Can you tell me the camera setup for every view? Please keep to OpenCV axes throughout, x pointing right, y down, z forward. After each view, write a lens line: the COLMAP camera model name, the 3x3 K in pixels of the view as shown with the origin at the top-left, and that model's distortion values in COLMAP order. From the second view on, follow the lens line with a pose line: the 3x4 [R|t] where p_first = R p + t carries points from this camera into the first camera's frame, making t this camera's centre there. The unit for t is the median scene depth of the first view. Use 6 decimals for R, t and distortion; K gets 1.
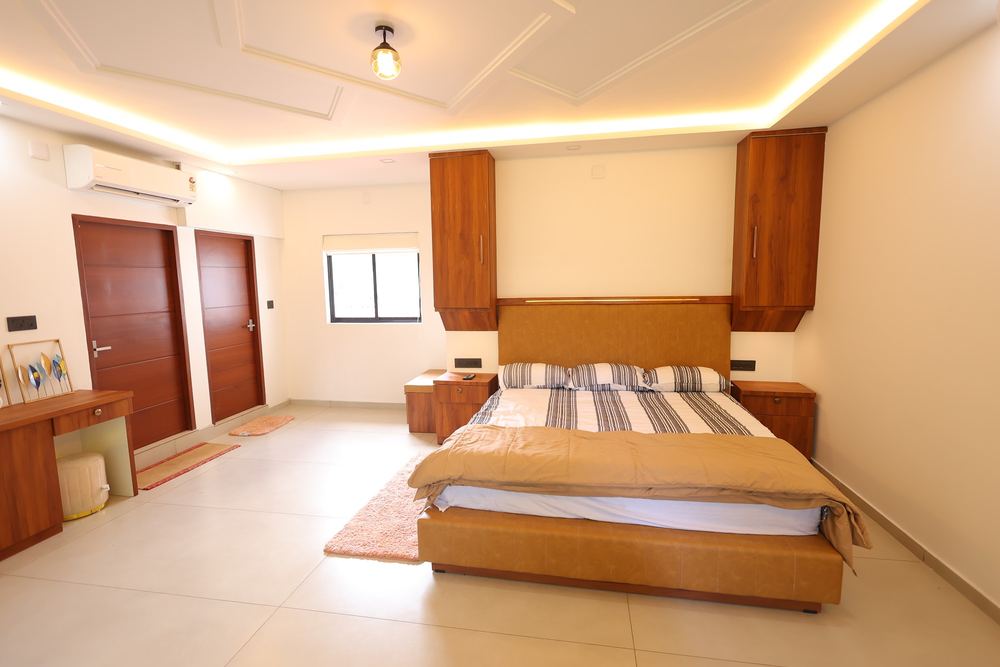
lens RADIAL K [[454.5, 0, 498.7], [0, 454.5, 328.7], [0, 0, 1]] dist [-0.000714, 0.000167]
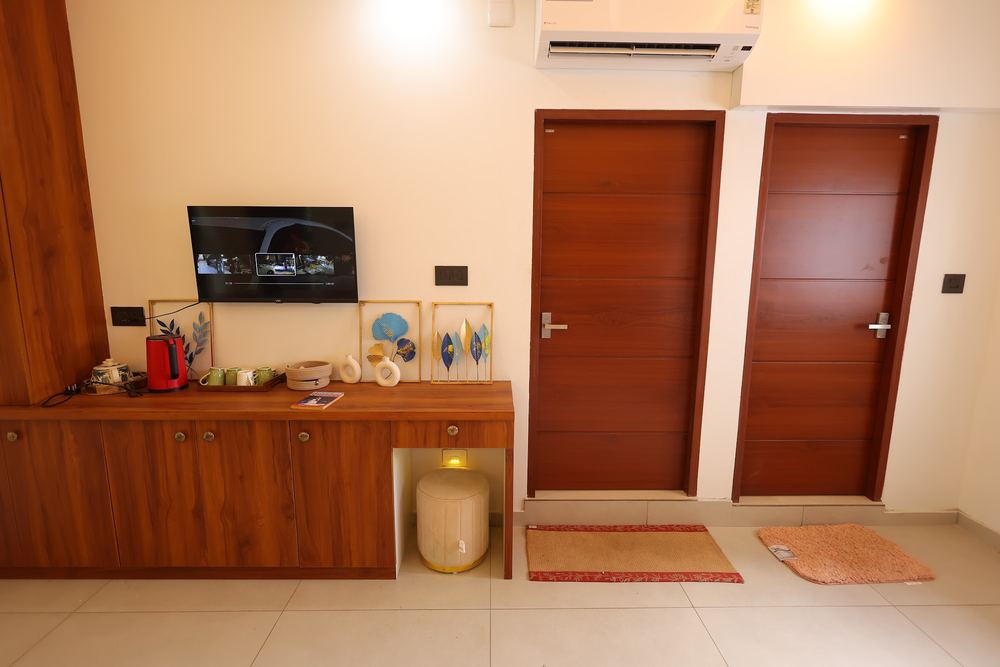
lens RADIAL K [[462.8, 0, 500.0], [0, 462.8, 333.5], [0, 0, 1]] dist [-0.001578, 0.000356]
pose [[0.189183, 0.176370, -0.965973, -0.220072], [-0.117758, 0.980713, 0.155999, -0.033834], [0.974855, 0.084238, 0.206303, 0.681958]]
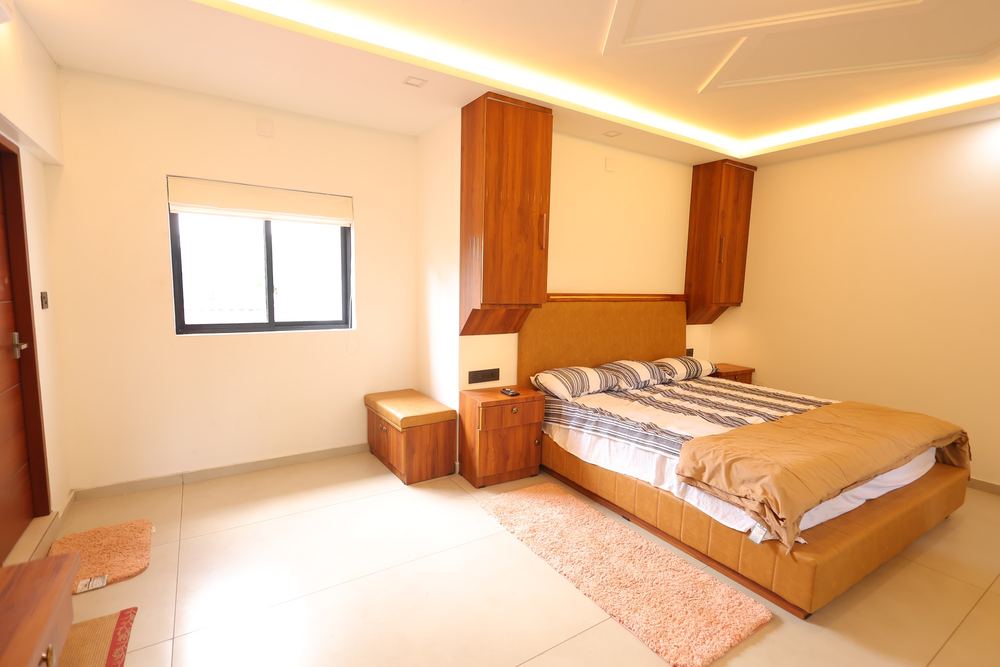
lens RADIAL K [[462.8, 0, 500.0], [0, 462.8, 333.5], [0, 0, 1]] dist [-0.001578, 0.000356]
pose [[0.737497, -0.040712, 0.674122, -0.634840], [0.039742, 0.999068, 0.016859, -0.010412], [-0.674180, 0.014358, 0.738428, 0.432857]]
